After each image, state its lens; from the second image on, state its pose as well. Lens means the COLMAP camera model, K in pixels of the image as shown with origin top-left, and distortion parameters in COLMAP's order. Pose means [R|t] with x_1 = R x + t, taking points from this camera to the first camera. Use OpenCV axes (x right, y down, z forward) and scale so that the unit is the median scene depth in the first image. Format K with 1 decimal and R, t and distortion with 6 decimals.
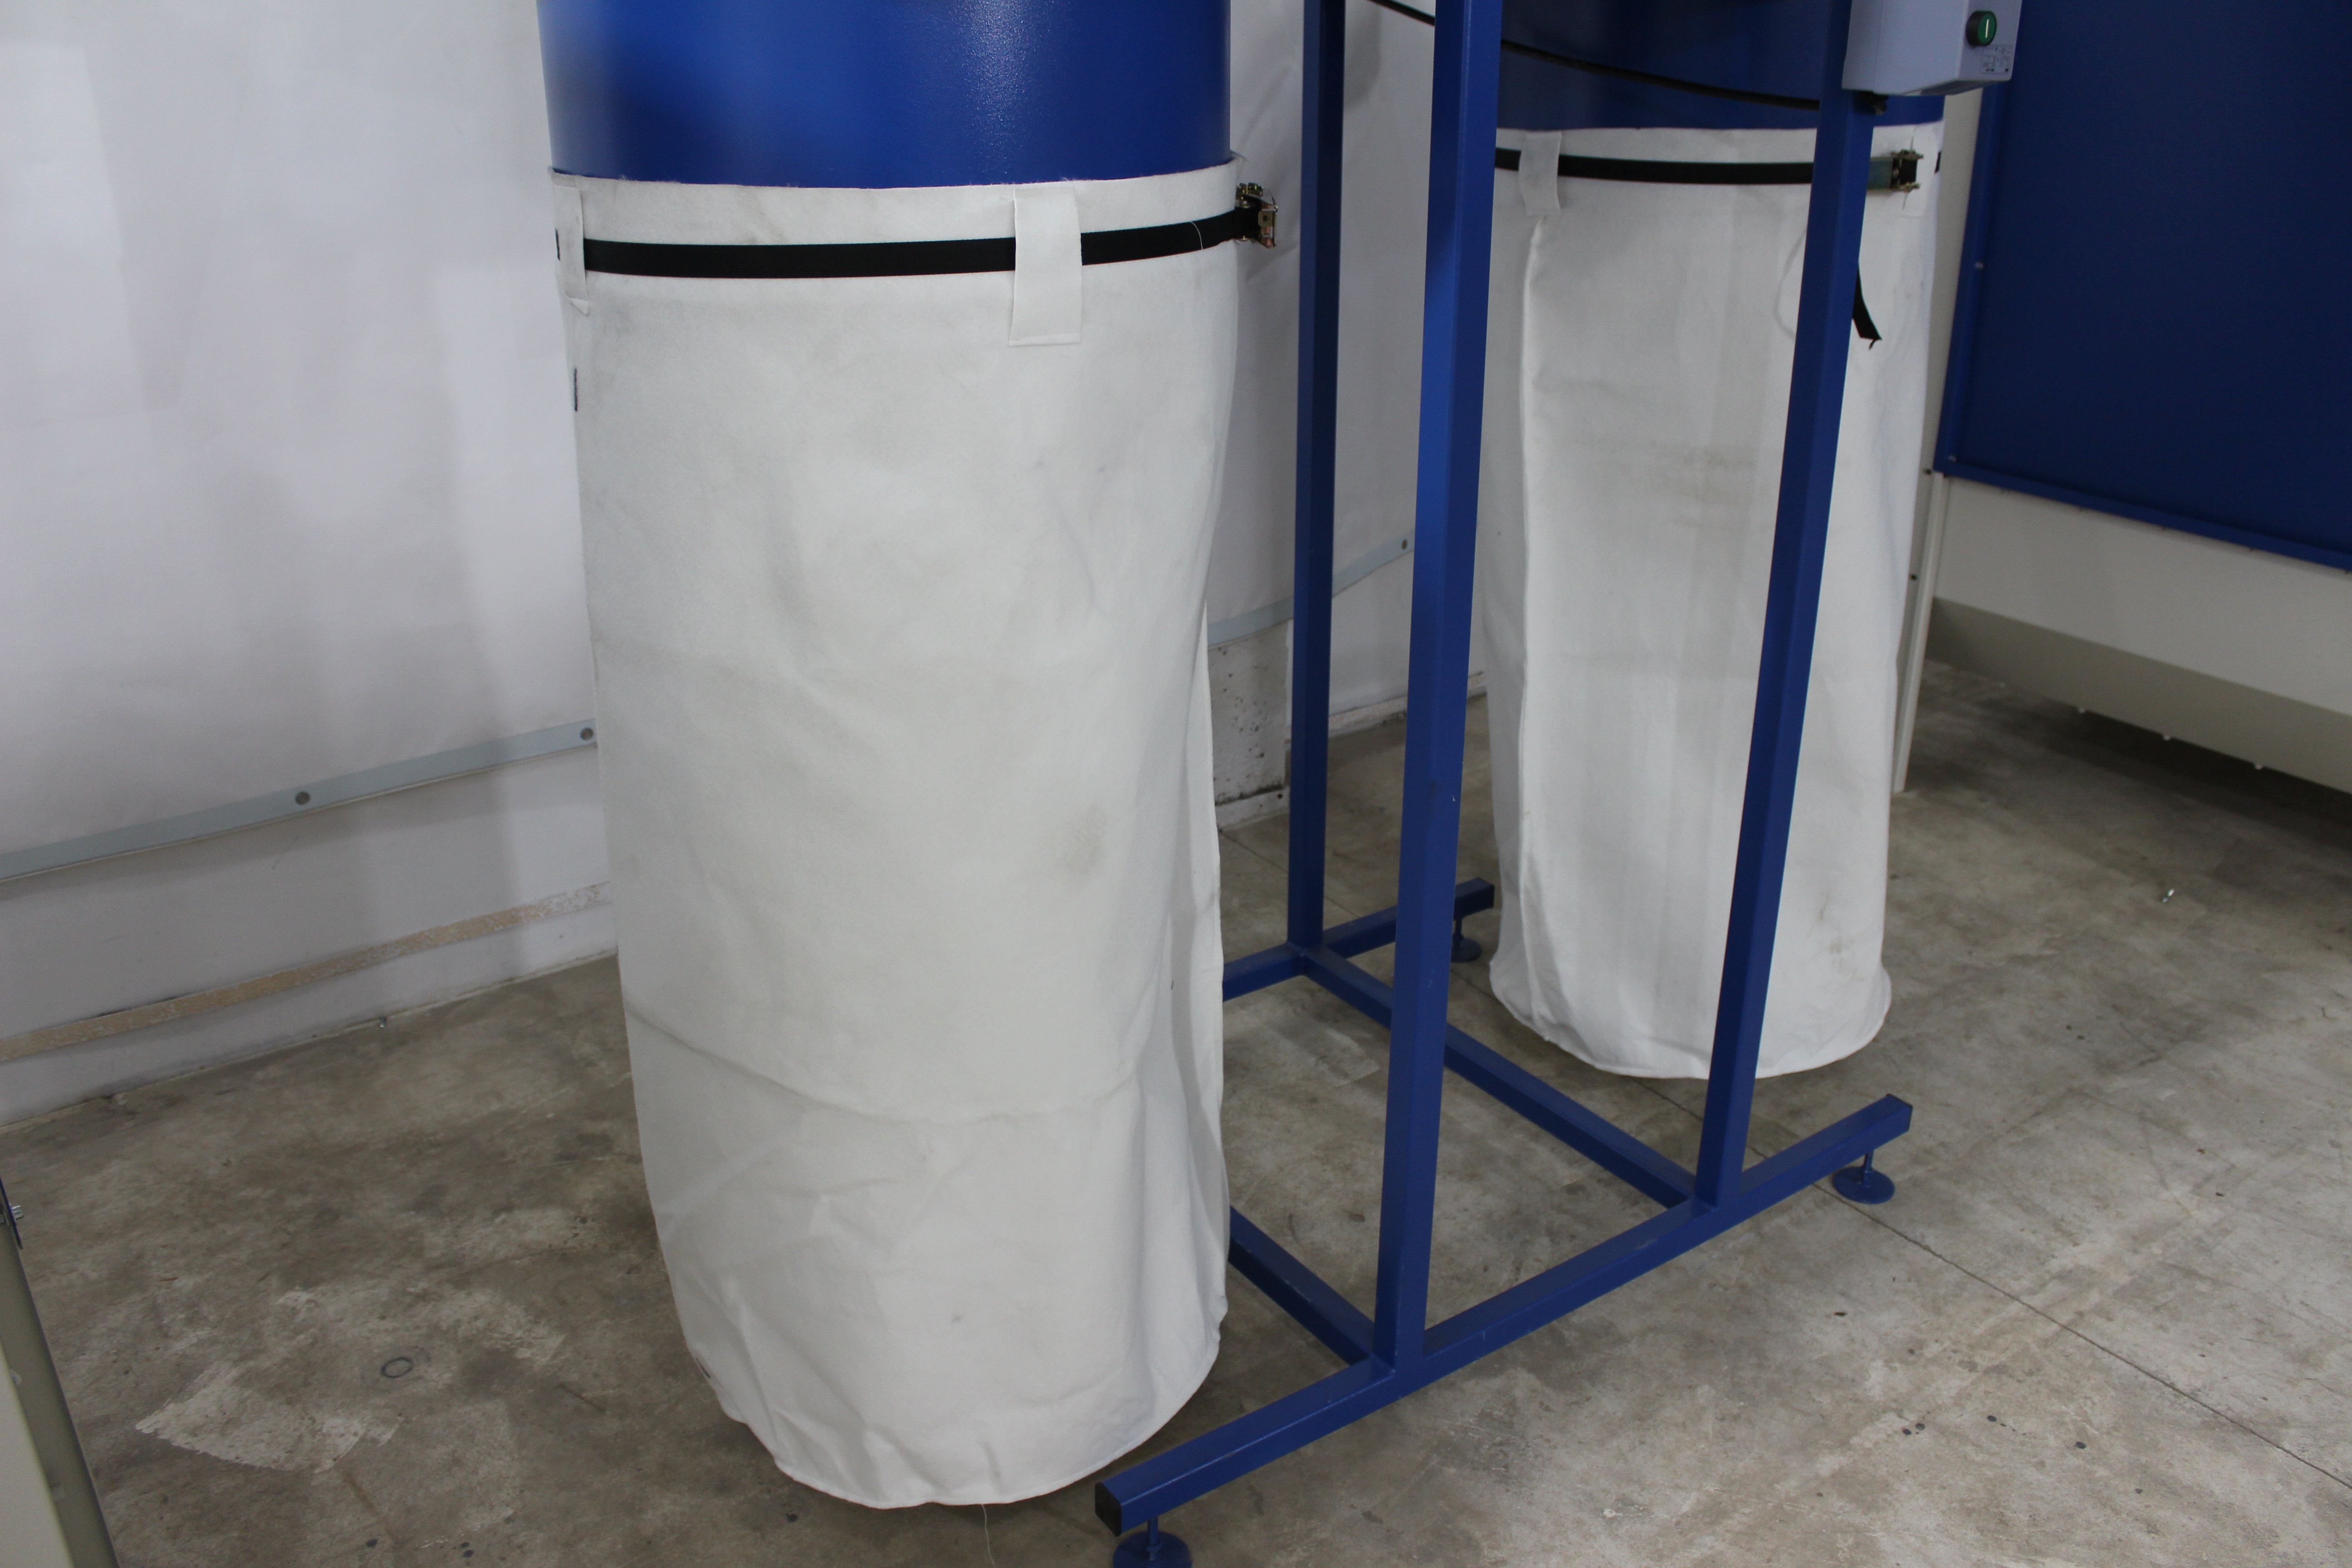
lens RADIAL K [[1910.8, 0, 1176.0], [0, 1910.8, 784.0], [0, 0, 1]] dist [-0.085773, -0.003688]
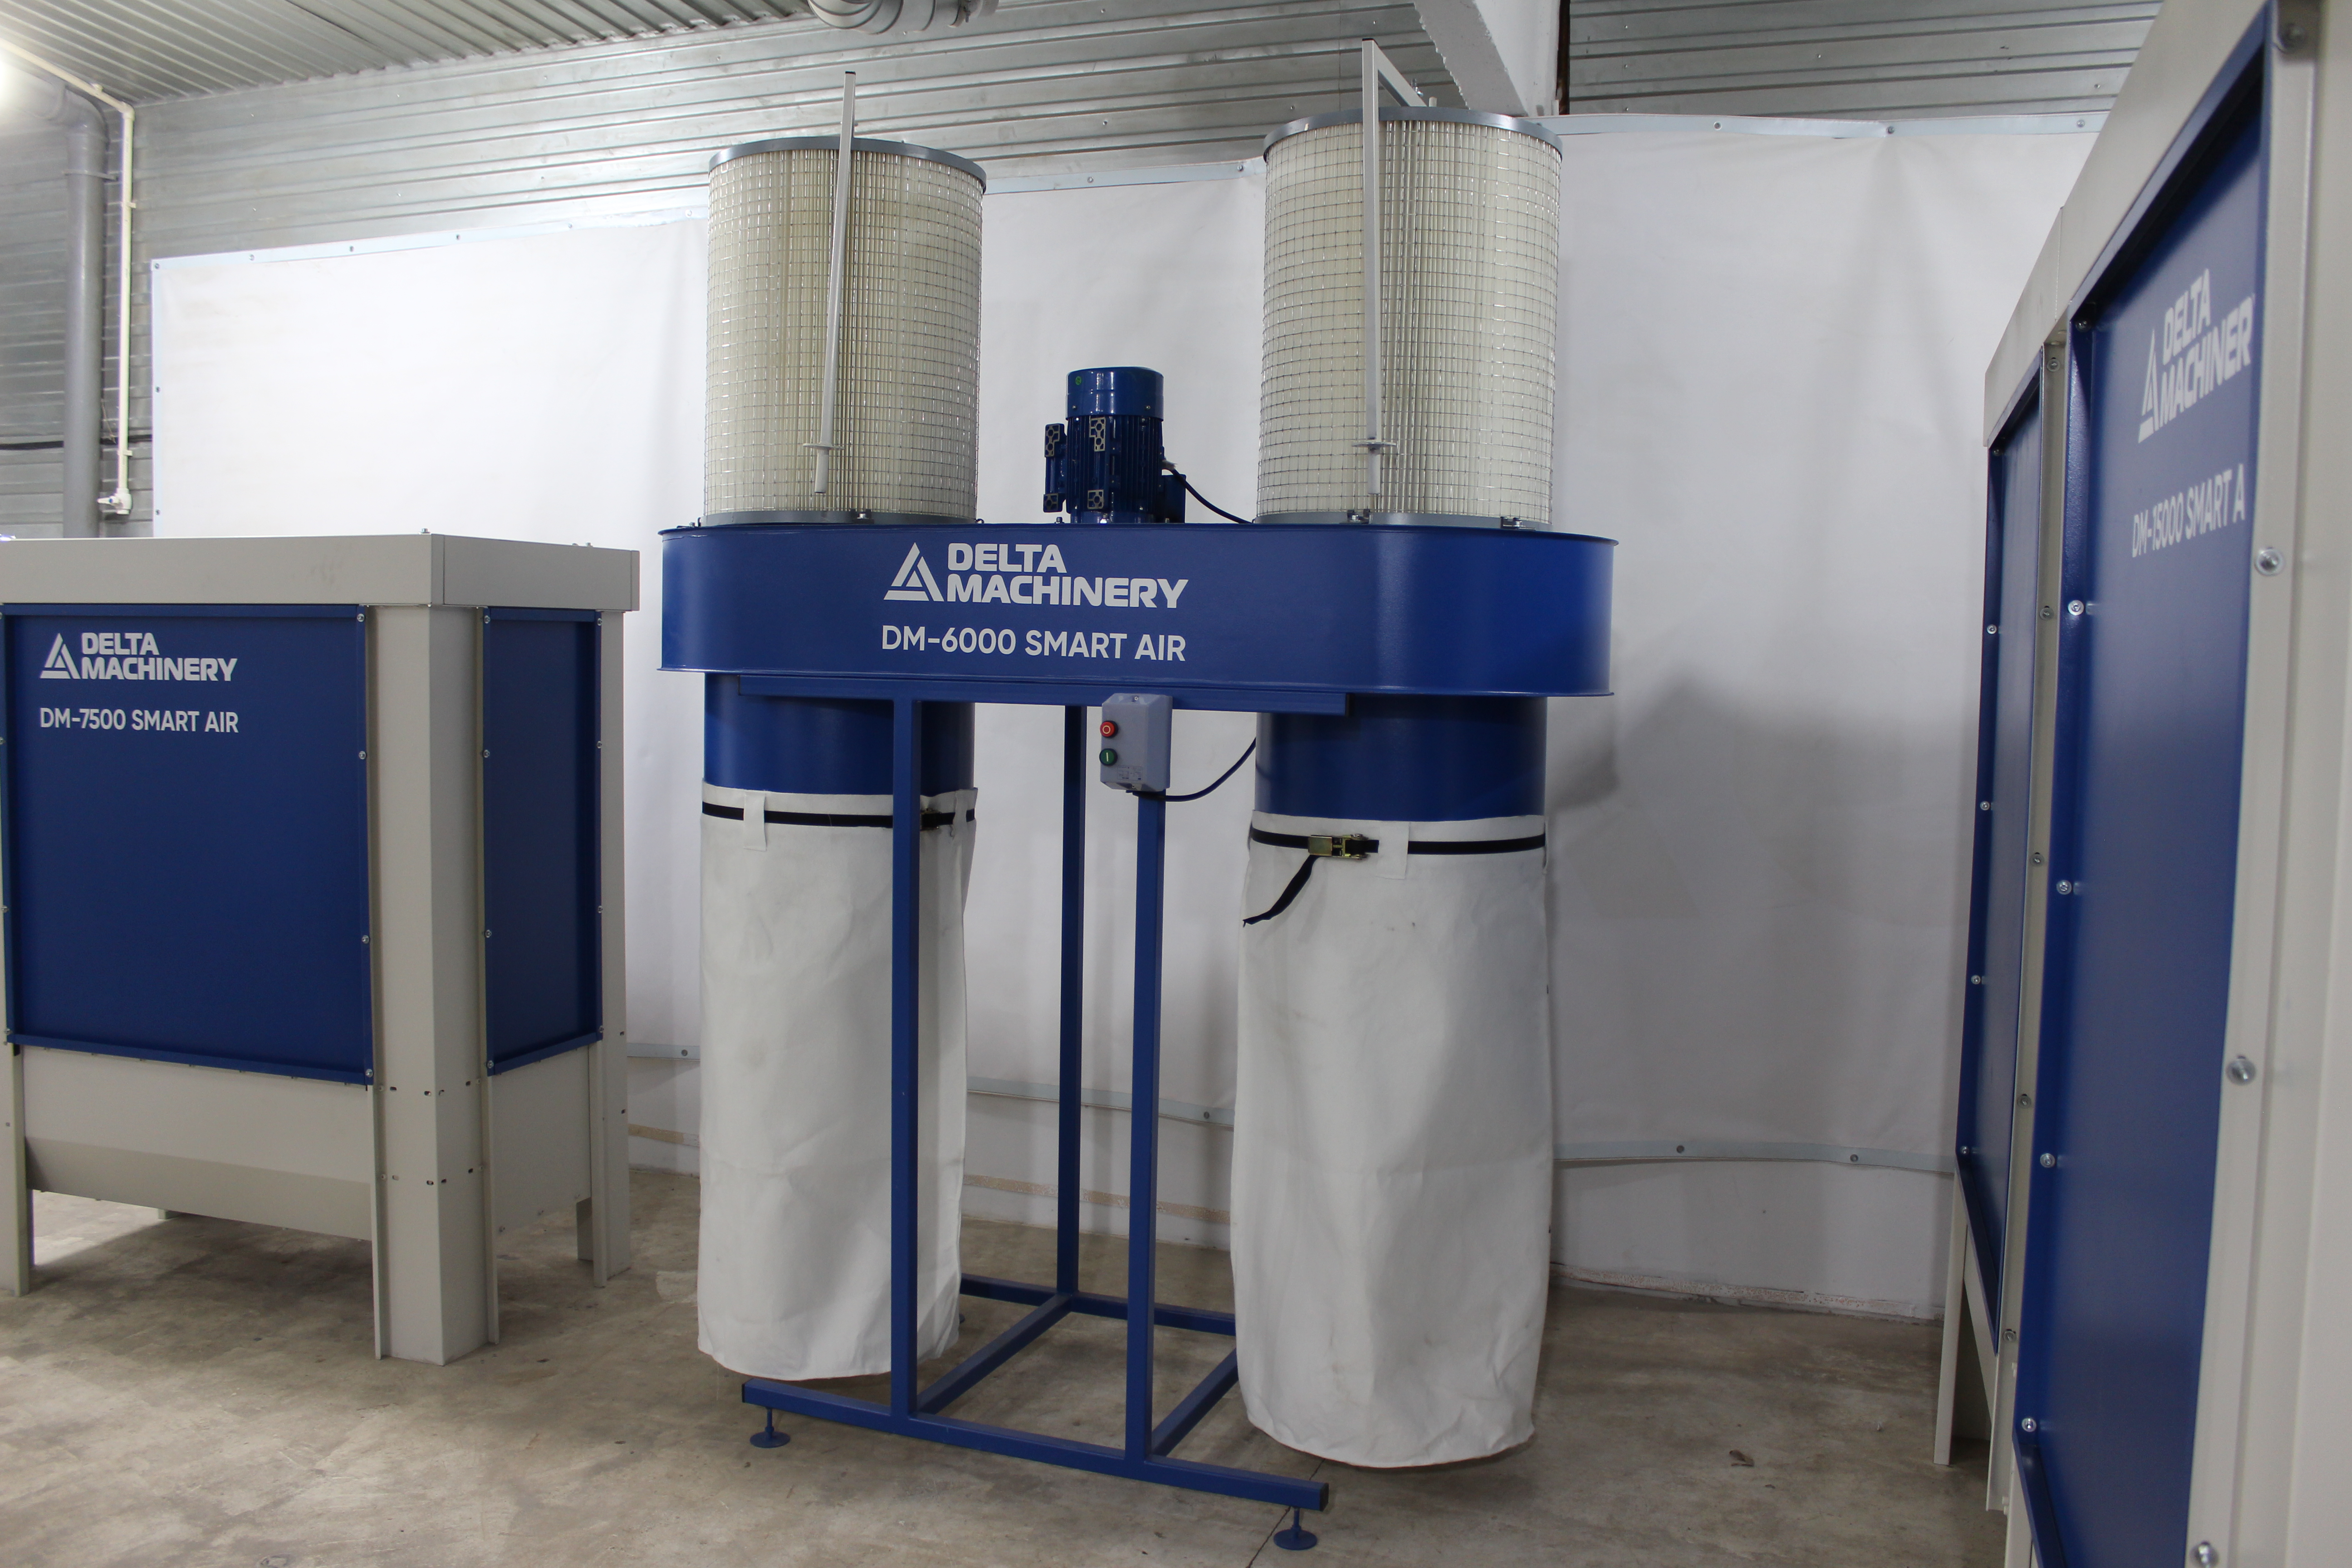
lens RADIAL K [[1910.8, 0, 1176.0], [0, 1910.8, 784.0], [0, 0, 1]] dist [-0.085773, -0.003688]
pose [[0.573028, 0.072897, -0.816287, 1.736904], [-0.338389, 0.928210, -0.154655, -0.076721], [0.746412, 0.364844, 0.556558, -0.066597]]
